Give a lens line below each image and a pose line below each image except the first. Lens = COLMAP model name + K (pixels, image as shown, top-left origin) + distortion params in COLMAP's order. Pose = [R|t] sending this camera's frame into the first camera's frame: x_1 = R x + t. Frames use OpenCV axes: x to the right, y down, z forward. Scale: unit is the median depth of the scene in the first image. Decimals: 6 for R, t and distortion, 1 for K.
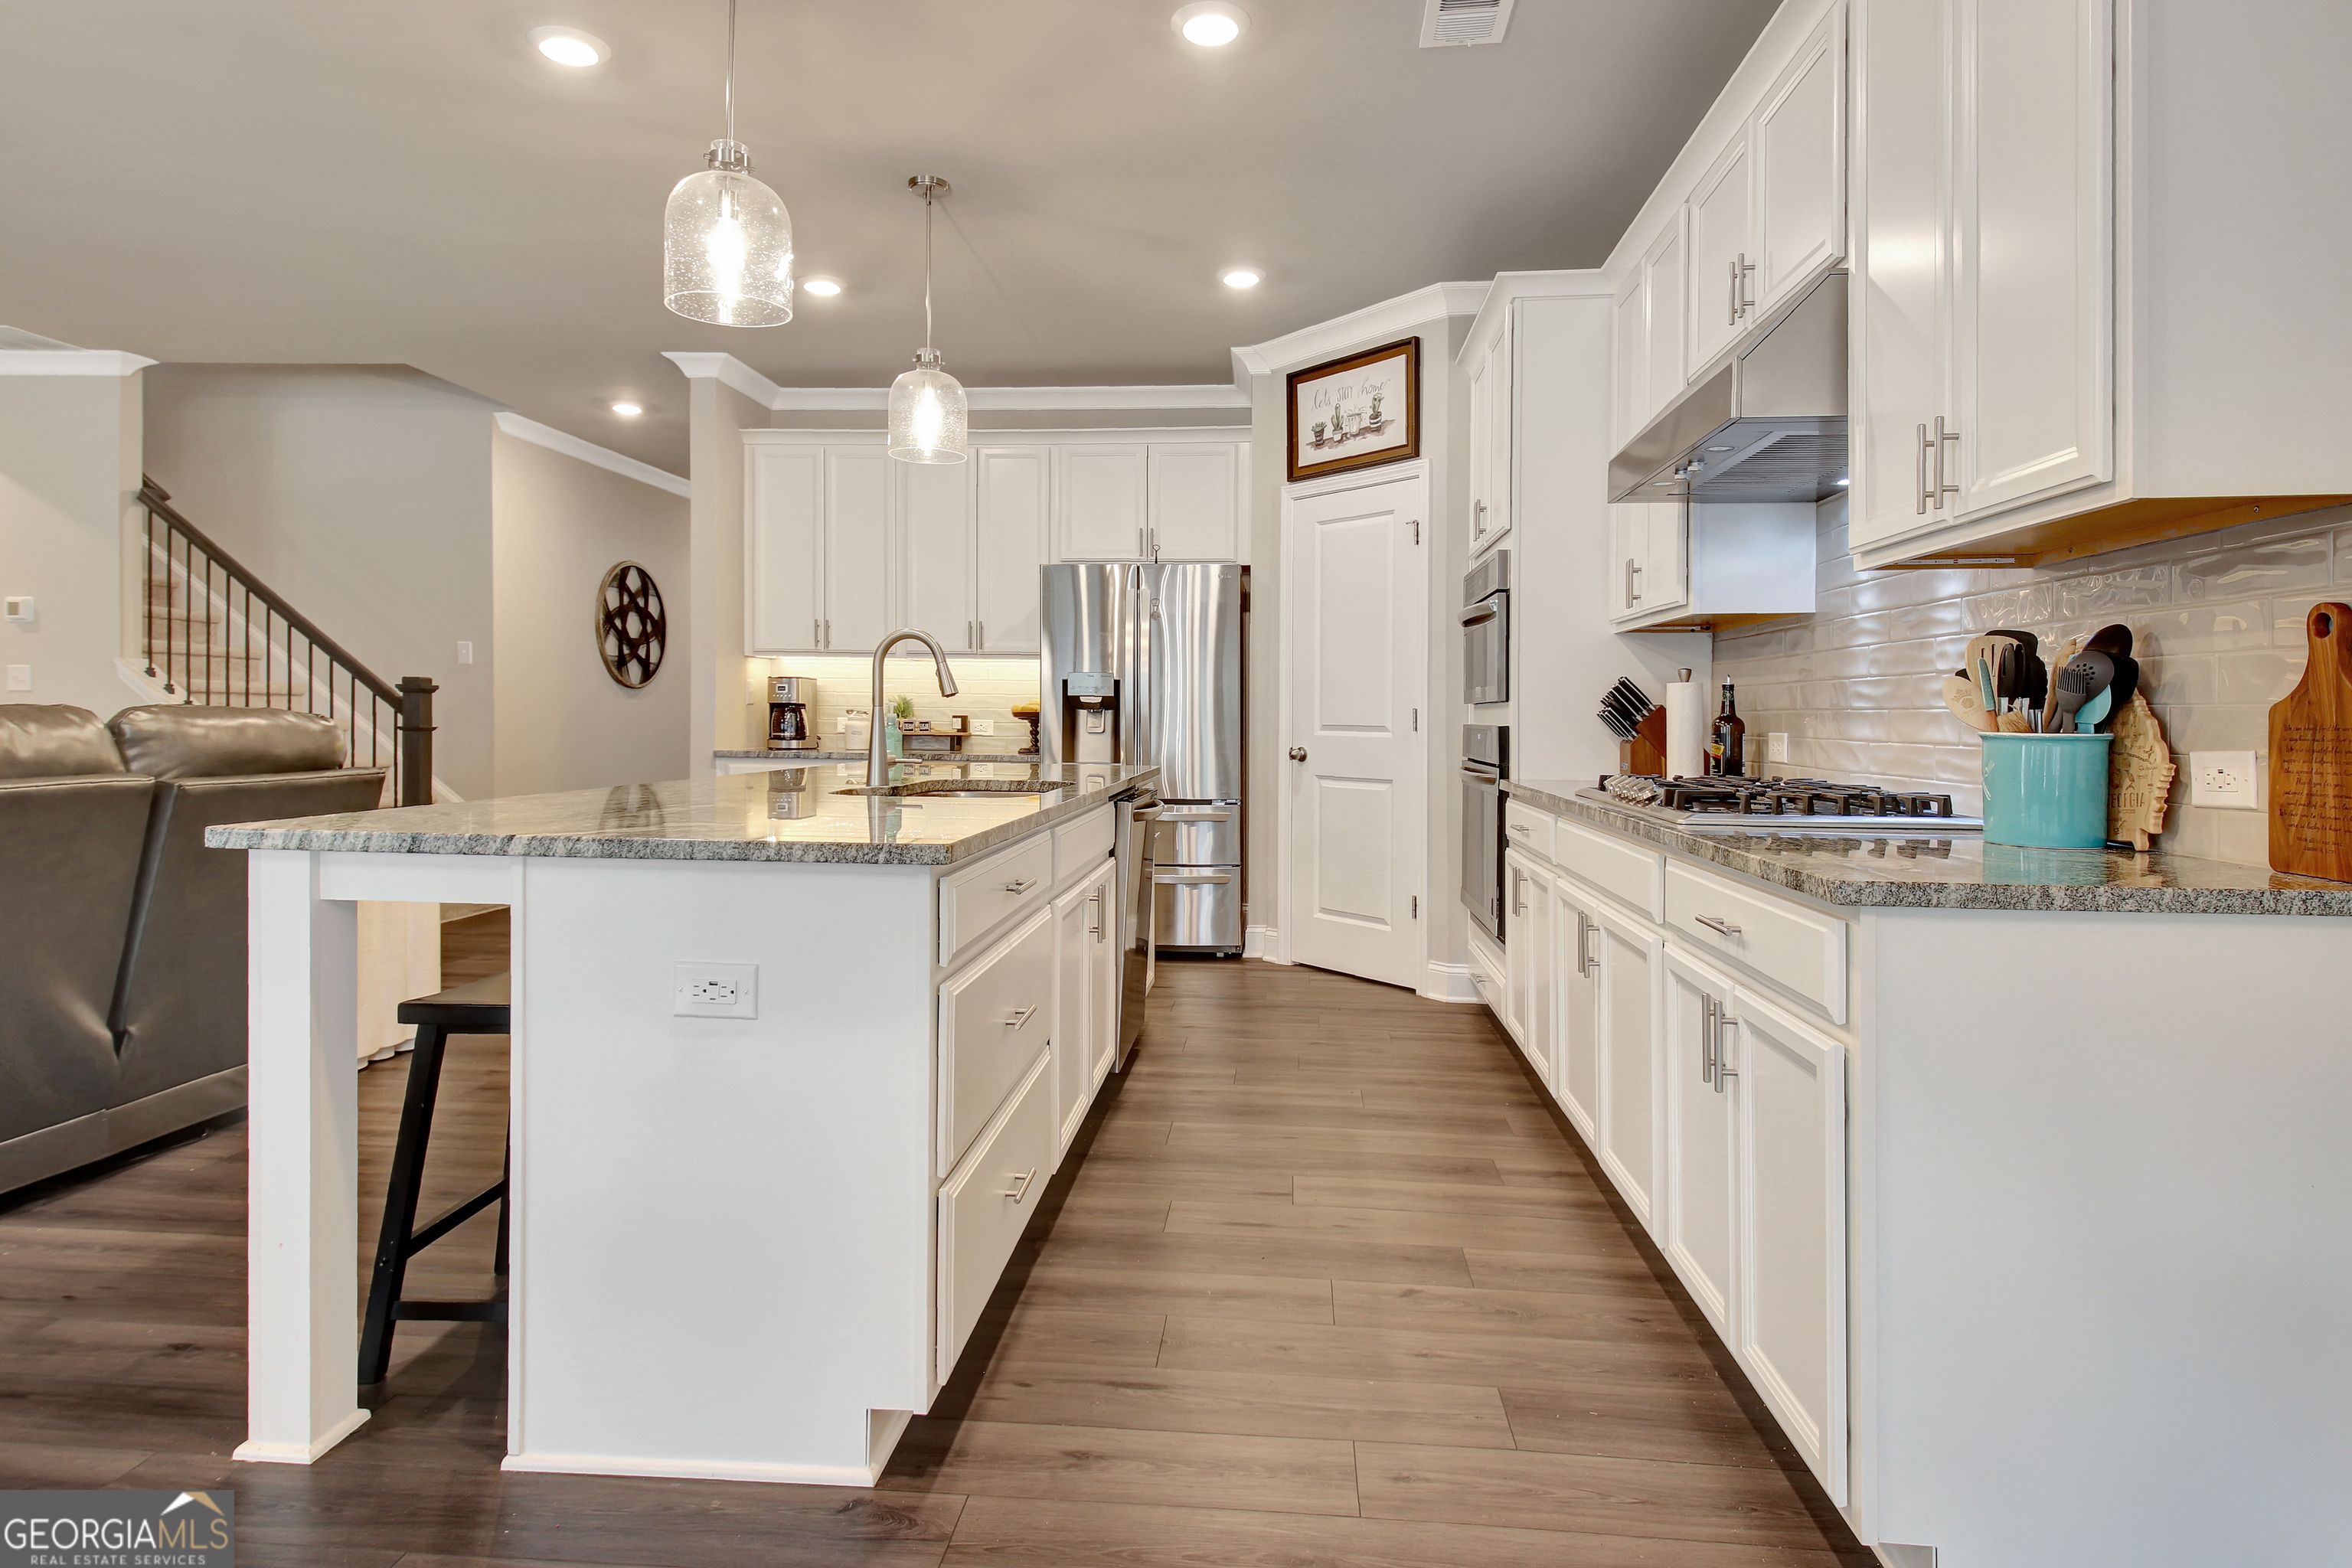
lens RADIAL K [[1237.9, 0, 1175.7], [0, 1237.9, 764.6], [0, 0, 1]] dist [0.031118, -0.011524]
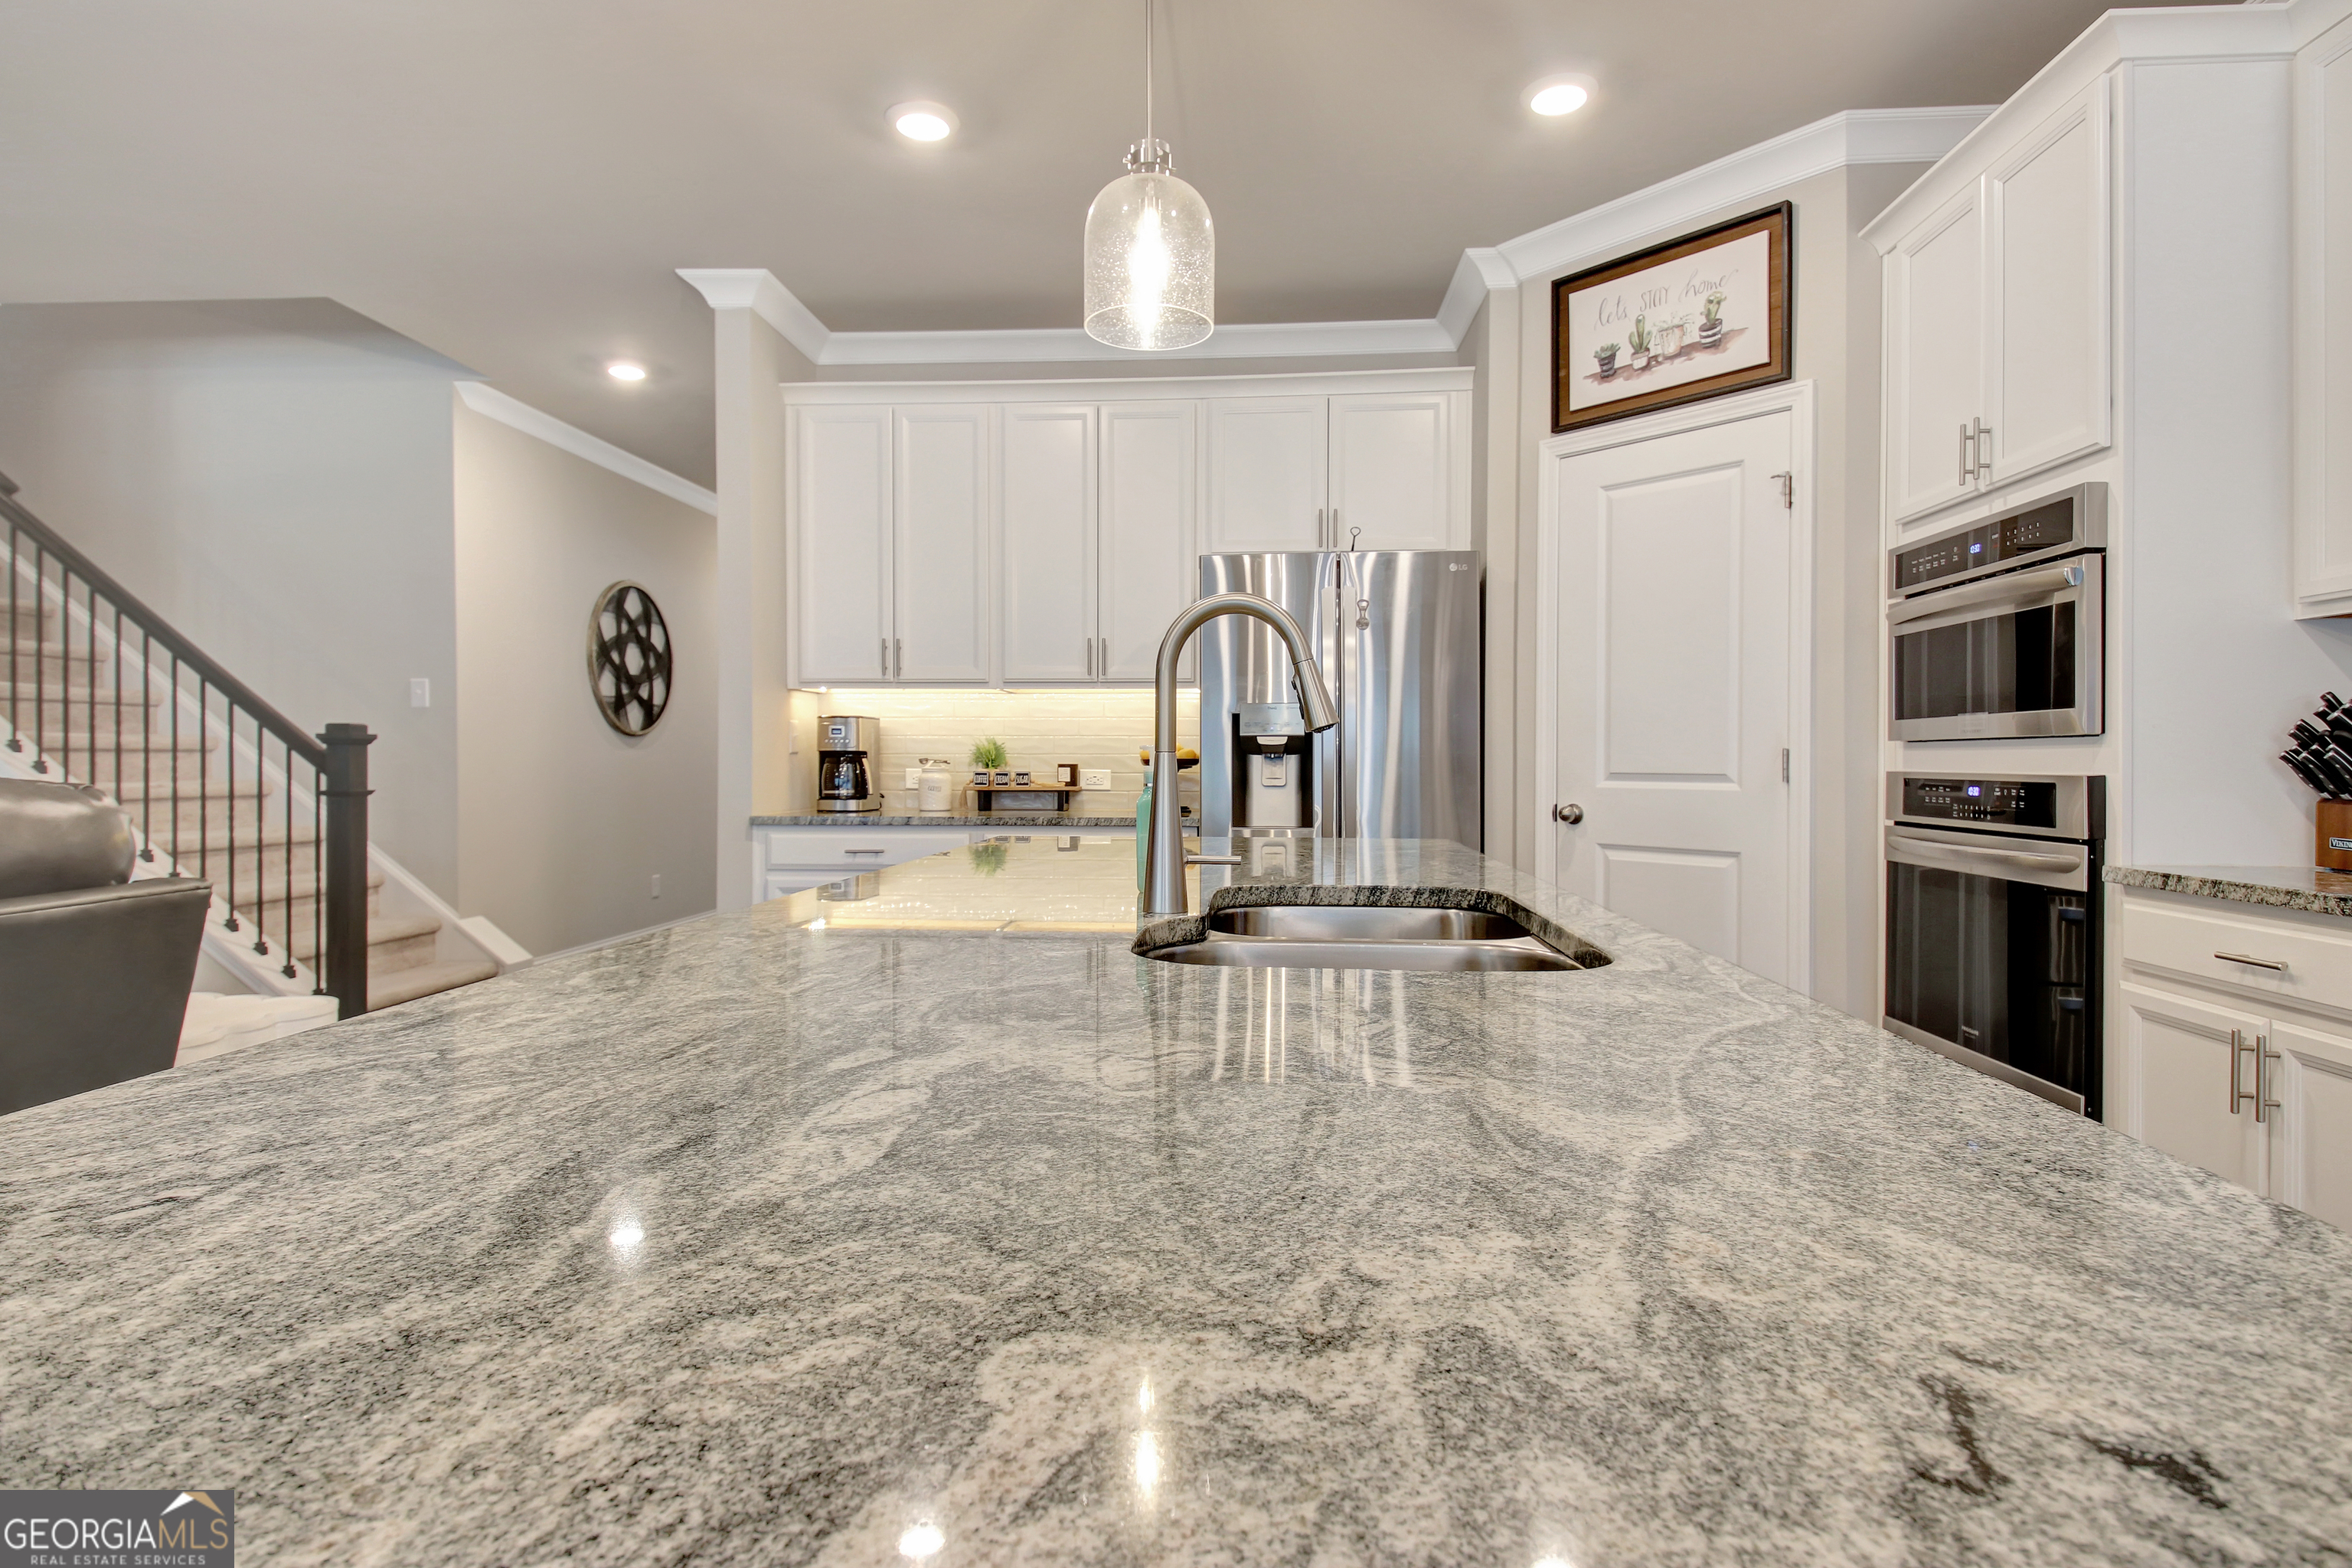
lens RADIAL K [[1237.9, 0, 1174.4], [0, 1237.9, 766.9], [0, 0, 1]] dist [0.031118, -0.011524]
pose [[0.999900, -0.013906, 0.002462, -0.130768], [0.013974, 0.999449, -0.030123, -0.017106], [-0.002041, 0.030154, 0.999543, 0.288652]]
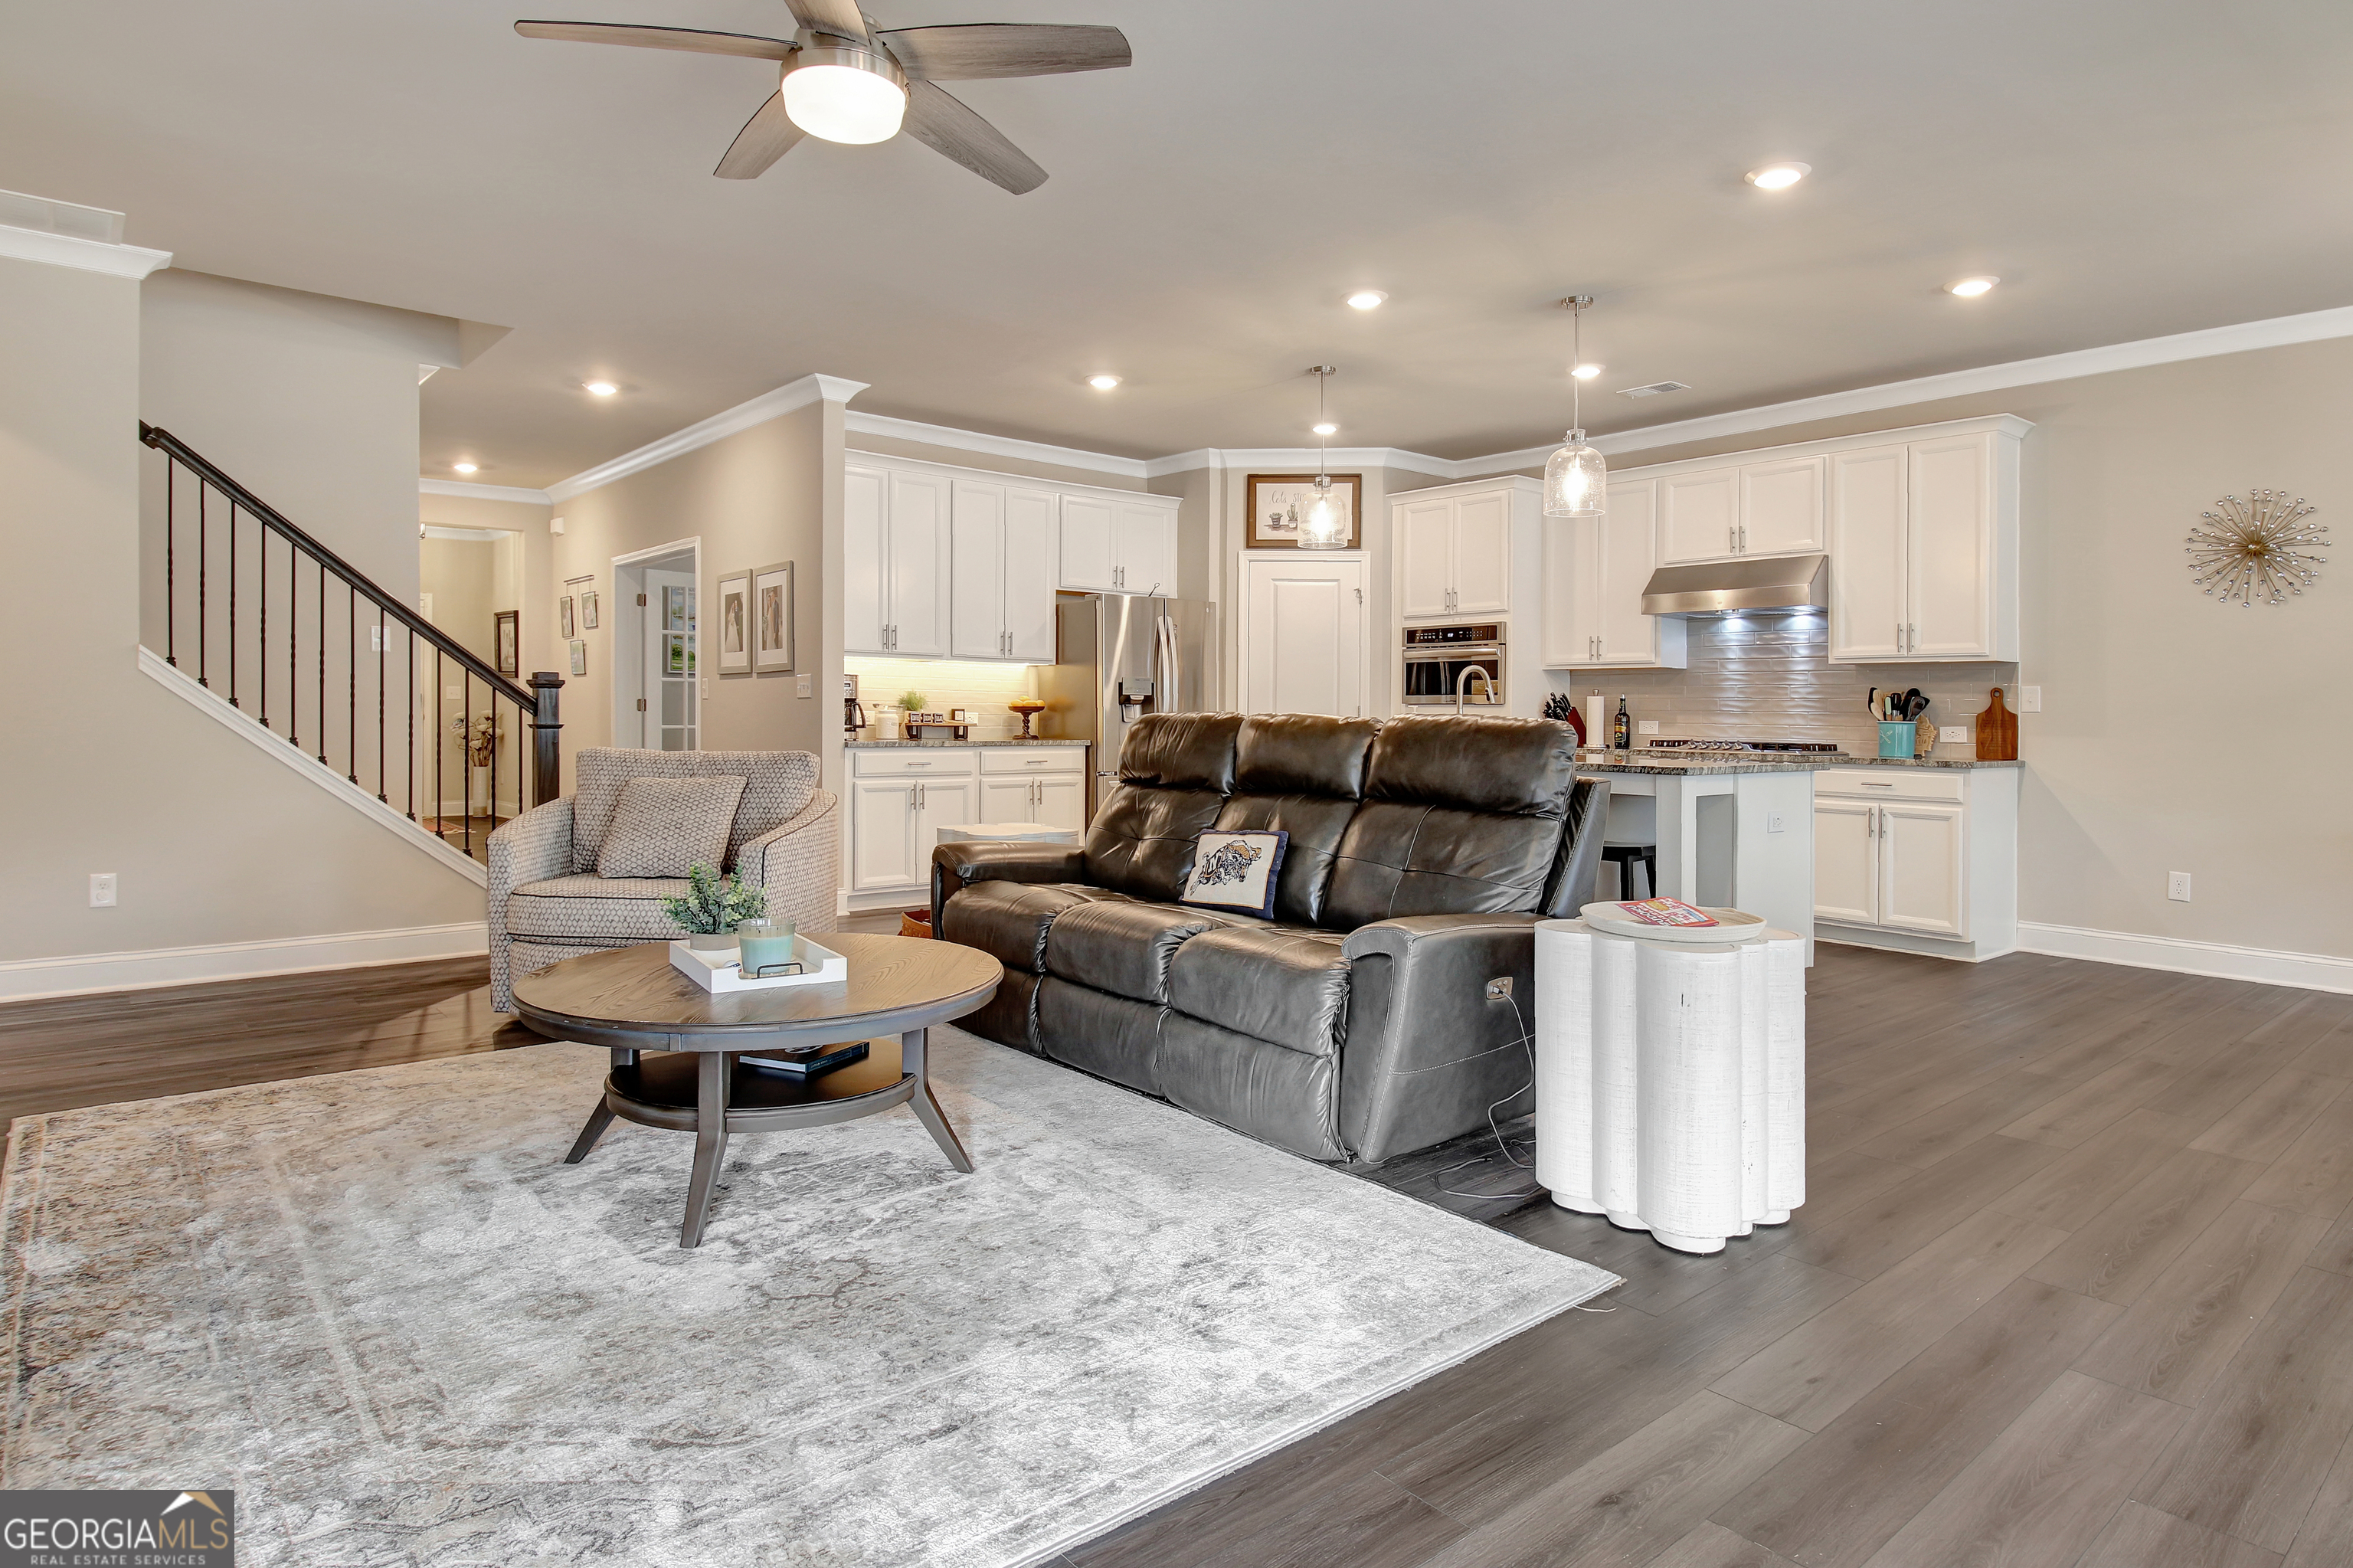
lens RADIAL K [[1363.4, 0, 1166.6], [0, 1363.4, 717.8], [0, 0, 1]] dist [-0.000531, -0.000917]
pose [[0.705417, -0.007857, 0.708749, -1.092673], [0.023714, 0.999640, -0.012521, -0.012553], [-0.708396, 0.025639, 0.705349, -0.048153]]
